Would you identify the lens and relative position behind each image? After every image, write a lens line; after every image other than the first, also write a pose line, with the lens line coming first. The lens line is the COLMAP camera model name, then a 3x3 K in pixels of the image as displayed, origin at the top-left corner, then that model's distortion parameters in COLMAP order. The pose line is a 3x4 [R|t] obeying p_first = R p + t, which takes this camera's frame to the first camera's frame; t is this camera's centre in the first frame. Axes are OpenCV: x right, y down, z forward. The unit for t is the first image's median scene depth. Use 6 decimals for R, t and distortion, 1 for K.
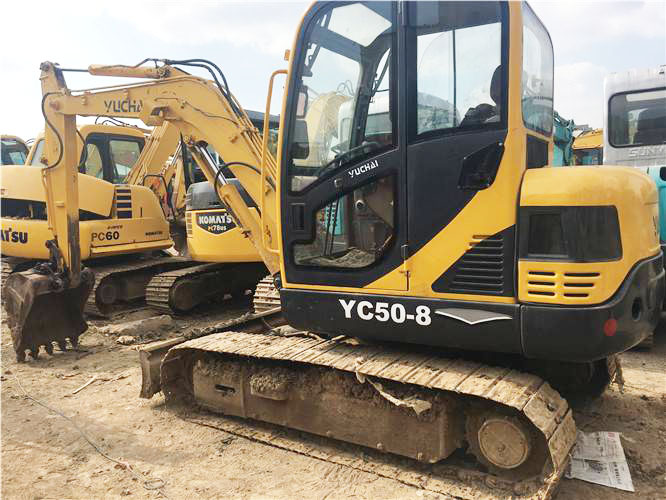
lens RADIAL K [[566.5, 0, 325.9], [0, 566.5, 251.5], [0, 0, 1]] dist [0.057413, -0.014942]
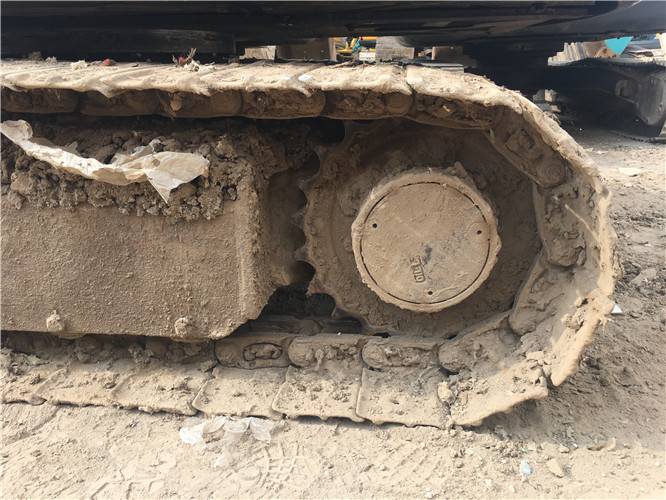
lens RADIAL K [[566.5, 0, 329.1], [0, 566.5, 244.4], [0, 0, 1]] dist [0.057413, -0.014942]
pose [[0.887553, -0.119655, 0.444896, 0.099405], [0.025779, 0.977069, 0.211356, 0.244826], [-0.459984, -0.176121, 0.870285, 0.683181]]
